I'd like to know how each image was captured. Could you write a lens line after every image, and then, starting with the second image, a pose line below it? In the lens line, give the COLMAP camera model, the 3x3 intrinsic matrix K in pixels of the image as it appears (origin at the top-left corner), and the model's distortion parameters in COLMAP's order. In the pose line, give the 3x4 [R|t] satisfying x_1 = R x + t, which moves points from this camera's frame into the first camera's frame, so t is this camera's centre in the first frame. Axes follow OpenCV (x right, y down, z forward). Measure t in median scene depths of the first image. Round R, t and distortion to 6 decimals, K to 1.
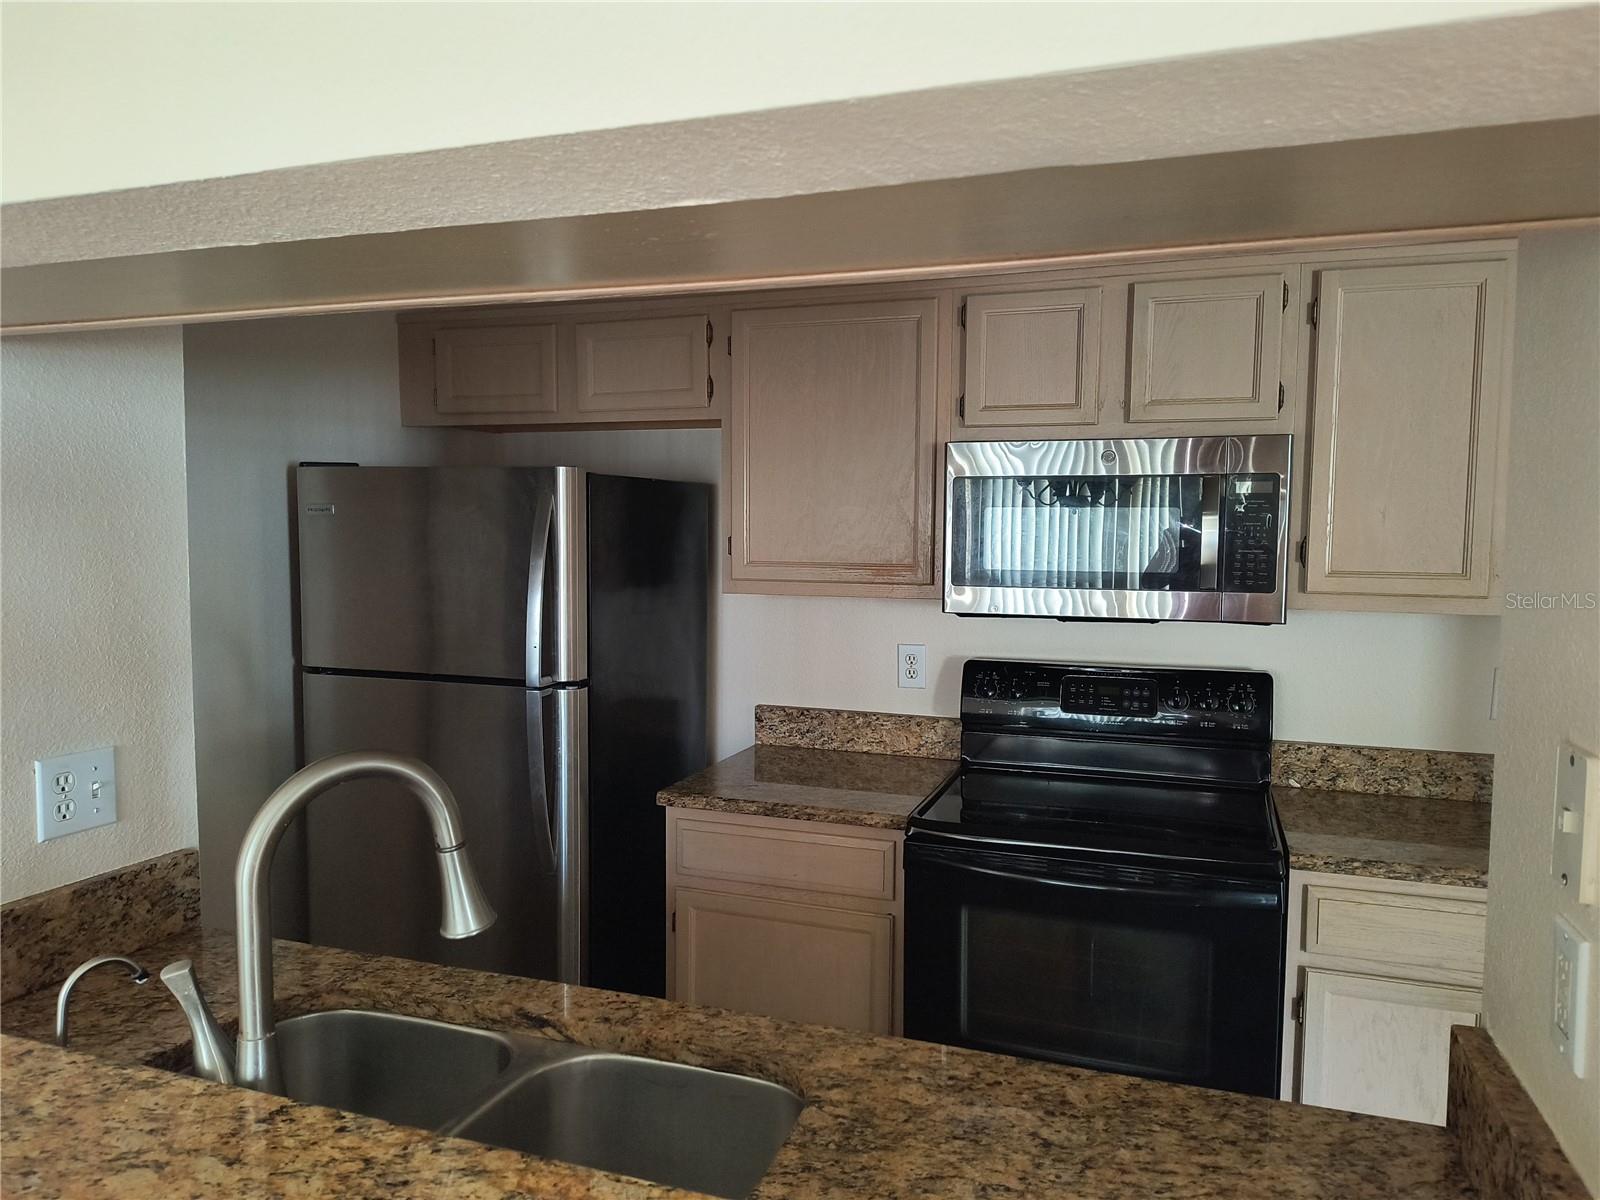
lens RADIAL K [[1093.2, 0, 798.1], [0, 1093.2, 598.2], [0, 0, 1]] dist [0.001142, -0.001734]
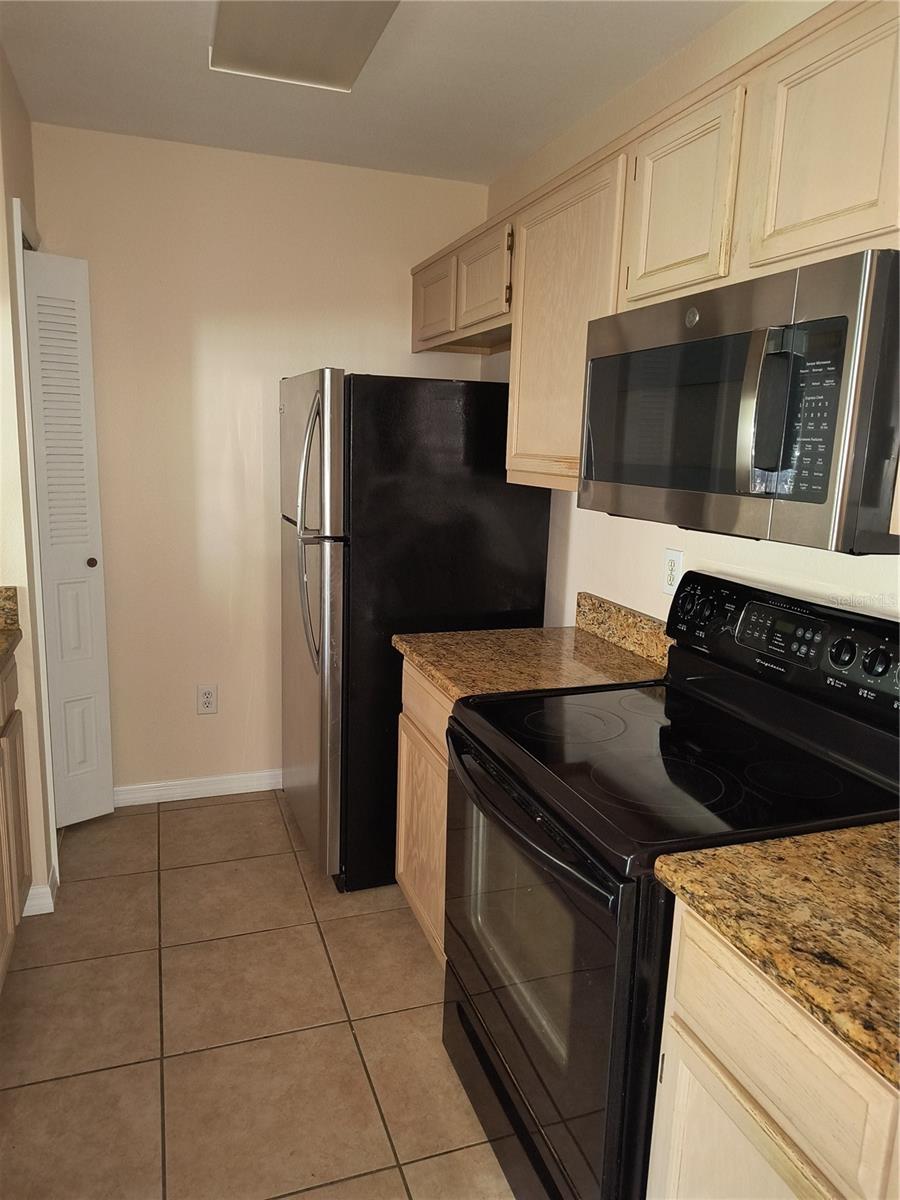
lens RADIAL K [[819.9, 0, 449.9], [0, 819.9, 602.8], [0, 0, 1]] dist [0.001142, -0.001734]
pose [[0.630663, 0.162993, -0.758748, 0.528021], [-0.082013, 0.986219, 0.143689, 0.001367], [0.771711, -0.028392, 0.635339, 0.393302]]
